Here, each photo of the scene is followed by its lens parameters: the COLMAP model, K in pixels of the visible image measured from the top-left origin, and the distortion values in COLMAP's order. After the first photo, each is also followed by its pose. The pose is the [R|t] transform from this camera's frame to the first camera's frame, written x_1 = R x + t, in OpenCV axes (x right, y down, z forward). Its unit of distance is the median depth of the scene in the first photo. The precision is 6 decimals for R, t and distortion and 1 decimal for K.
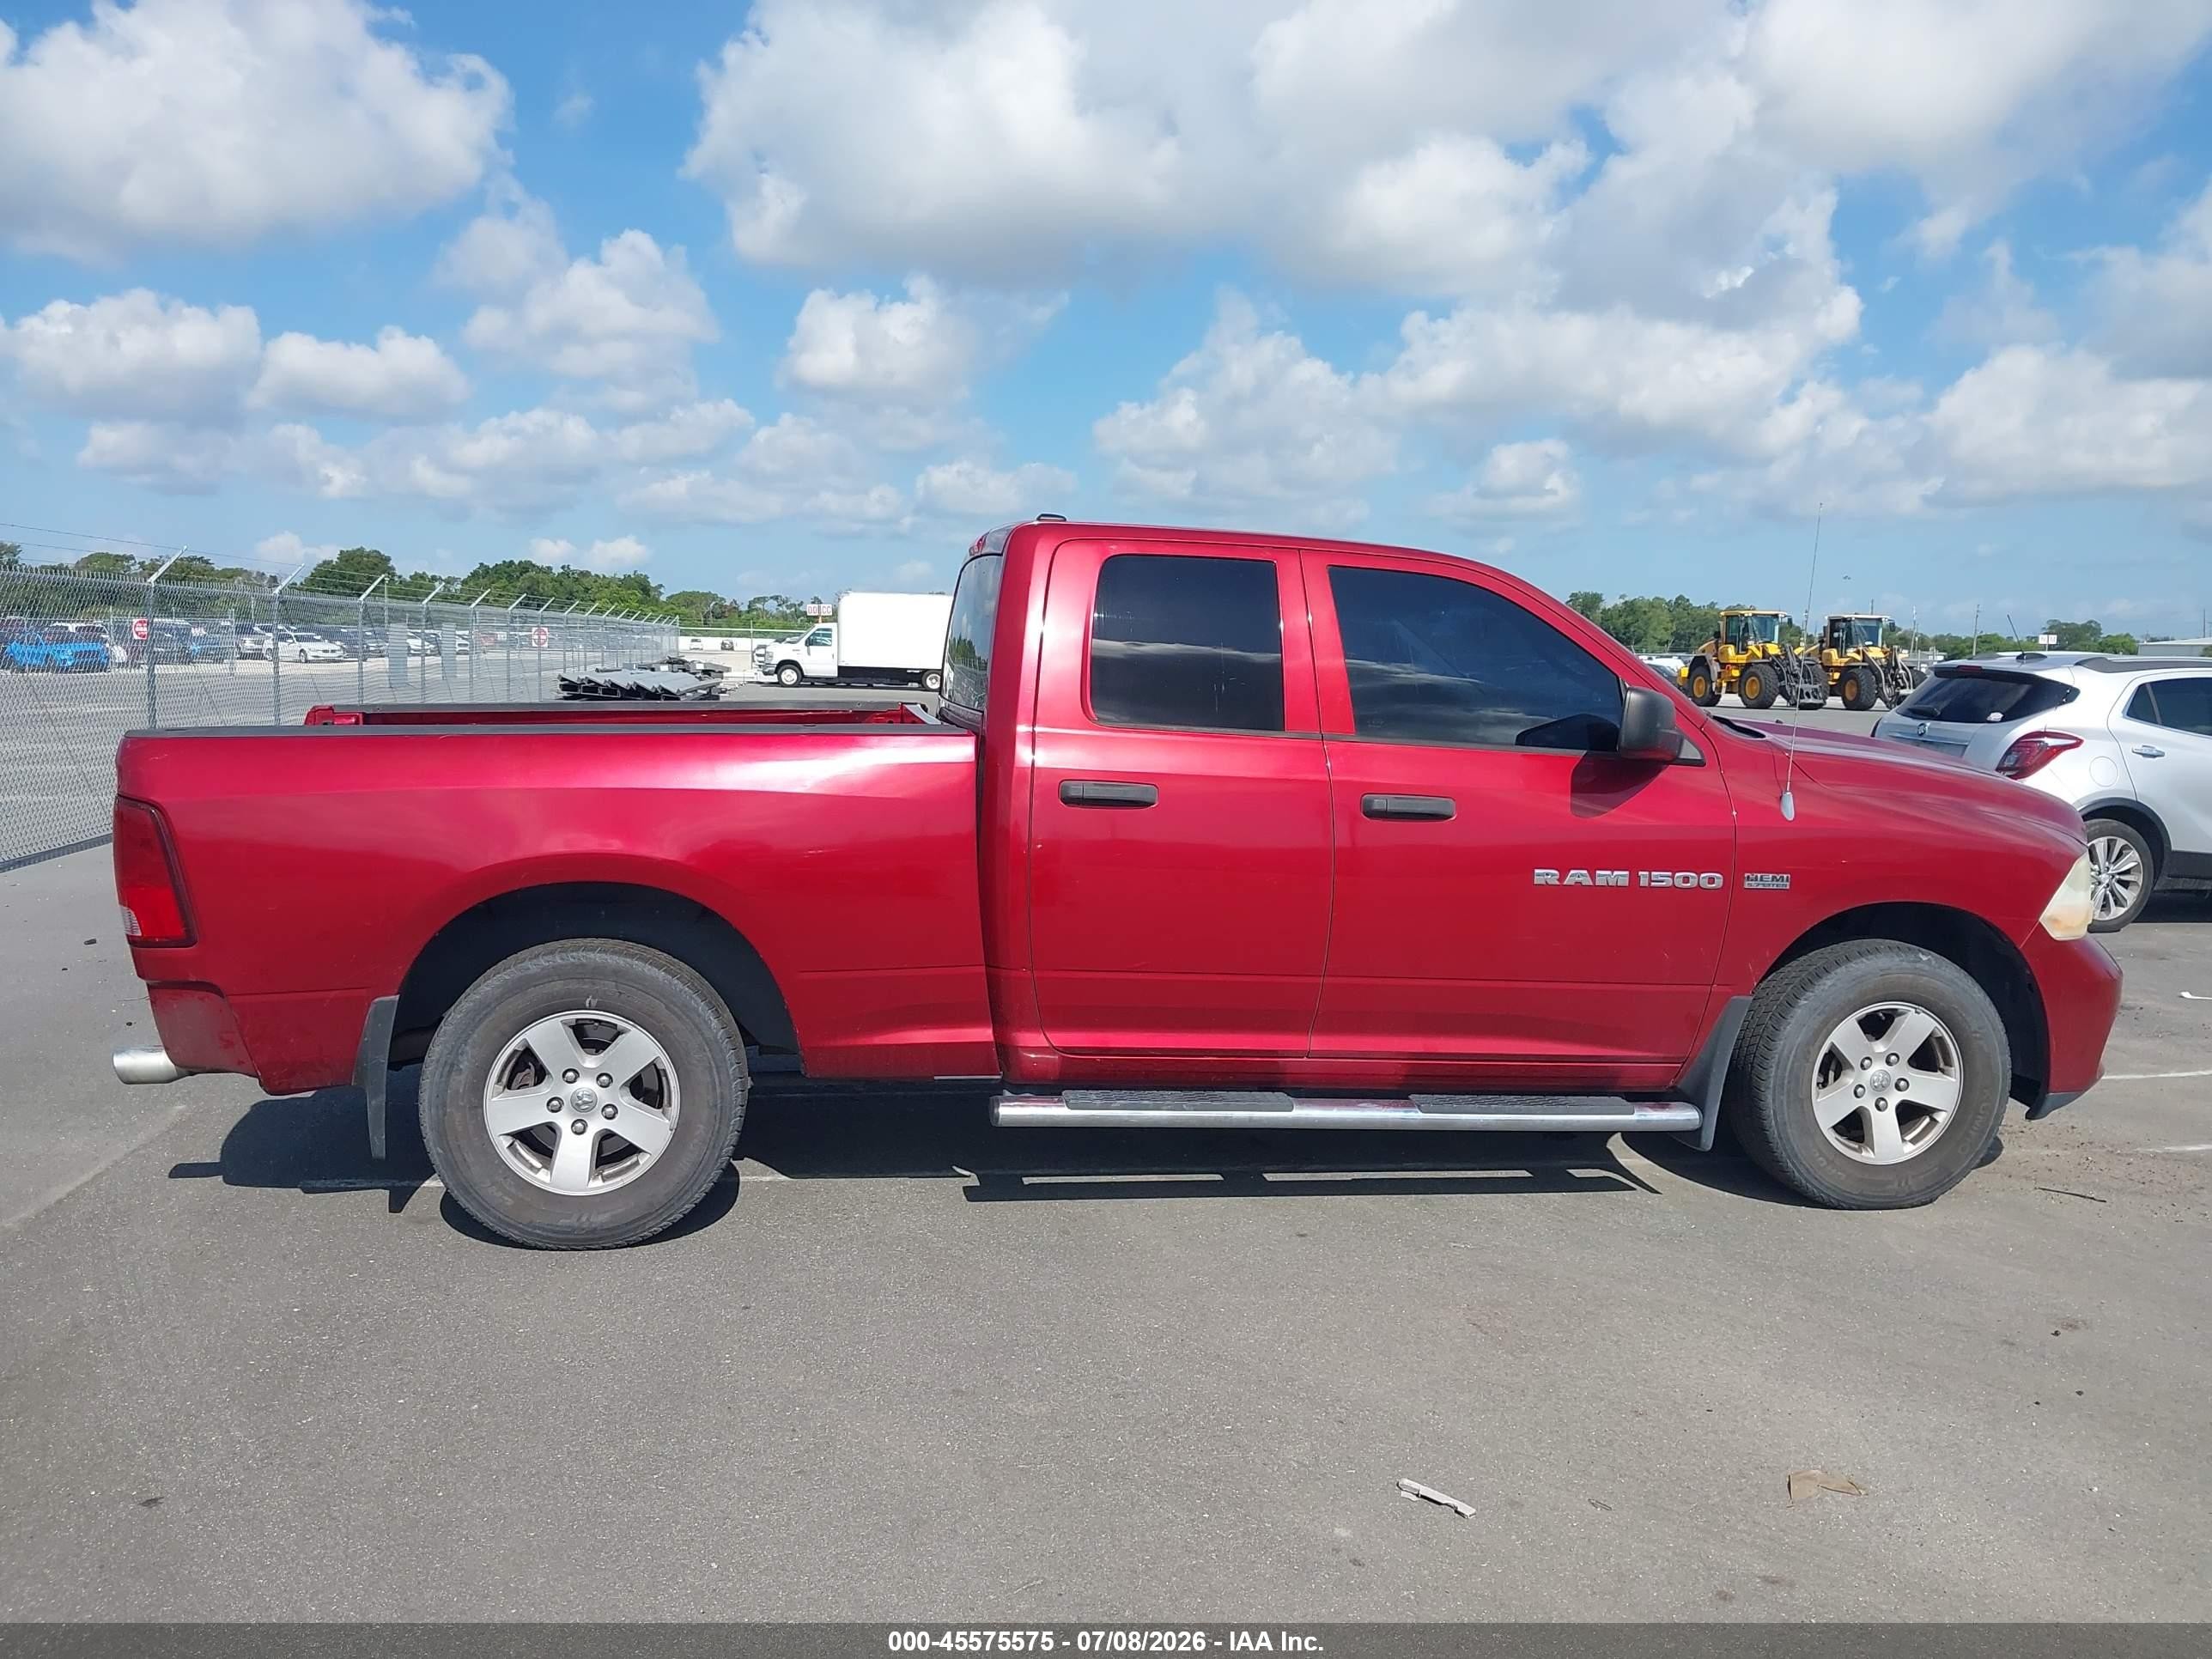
lens RADIAL K [[1761.1, 0, 1104.1], [0, 1761.1, 822.0], [0, 0, 1]] dist [-0.000188, -0.001293]
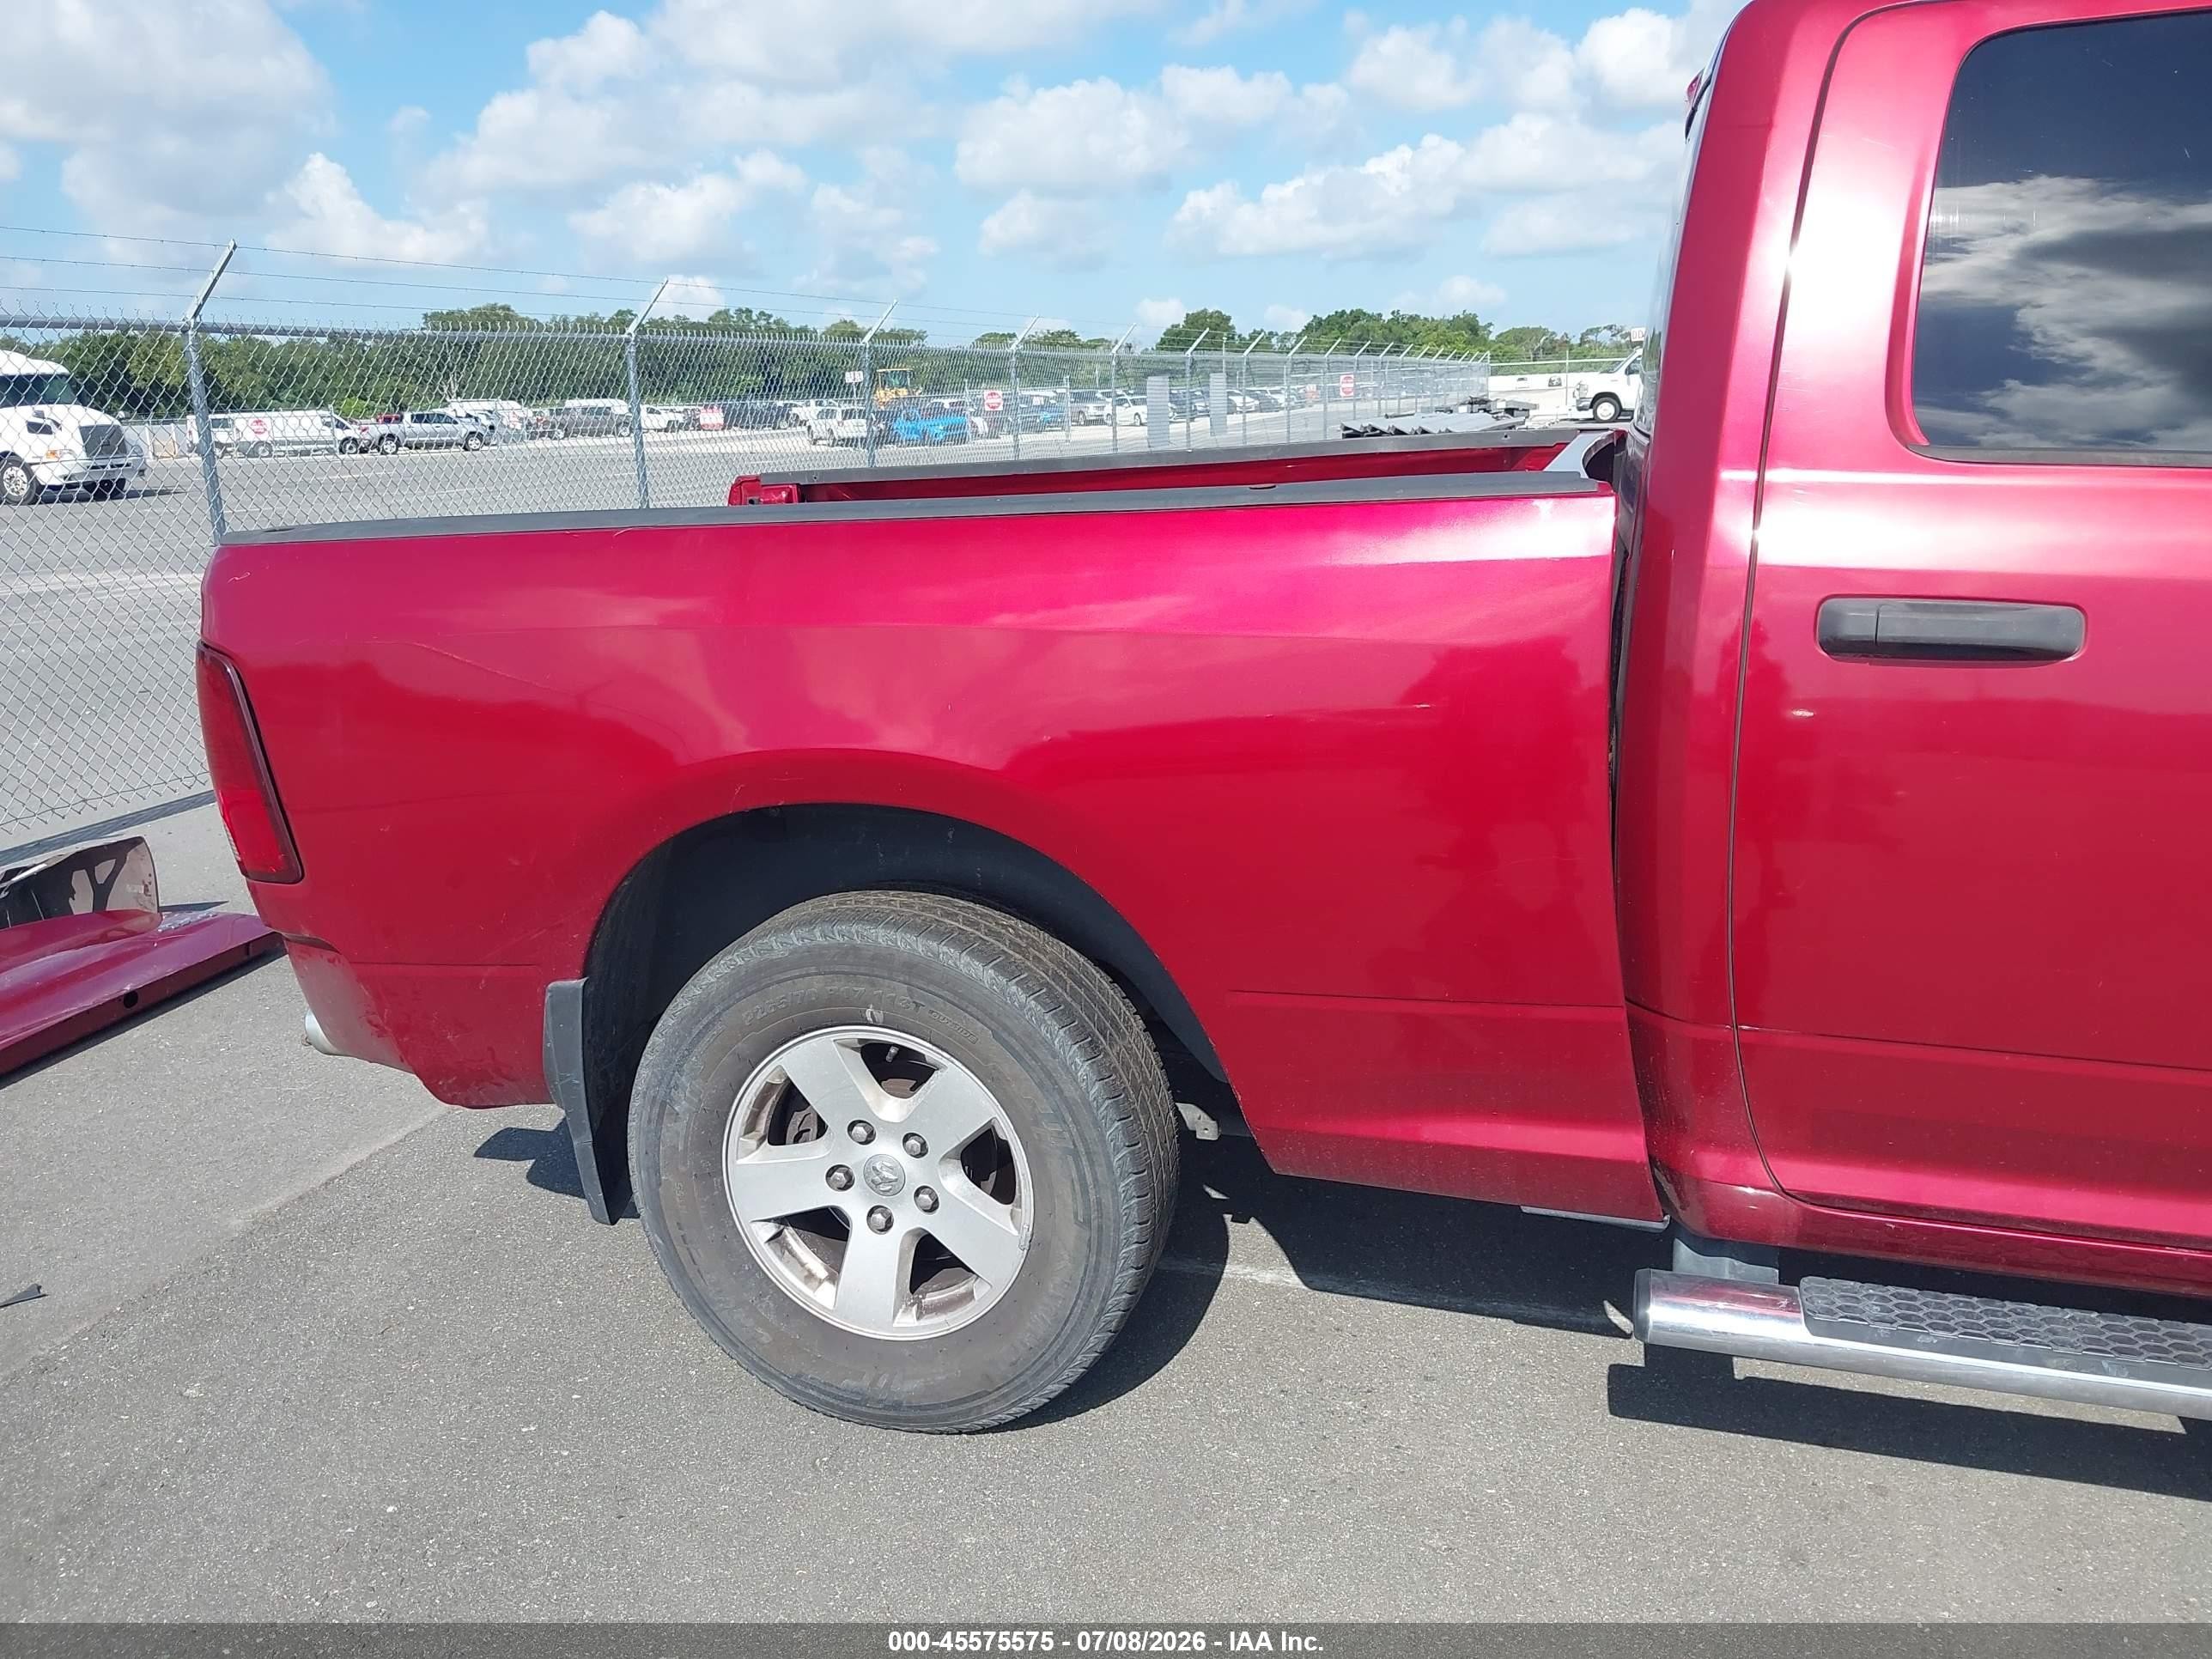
lens RADIAL K [[1722.1, 0, 1106.0], [0, 1722.1, 829.5], [0, 0, 1]] dist [0.083121, -0.146852]
pose [[0.893796, 0.051341, -0.445525, 0.010298], [0.015821, 0.989198, 0.145731, -0.031571], [0.448194, -0.137303, 0.883329, 0.547260]]
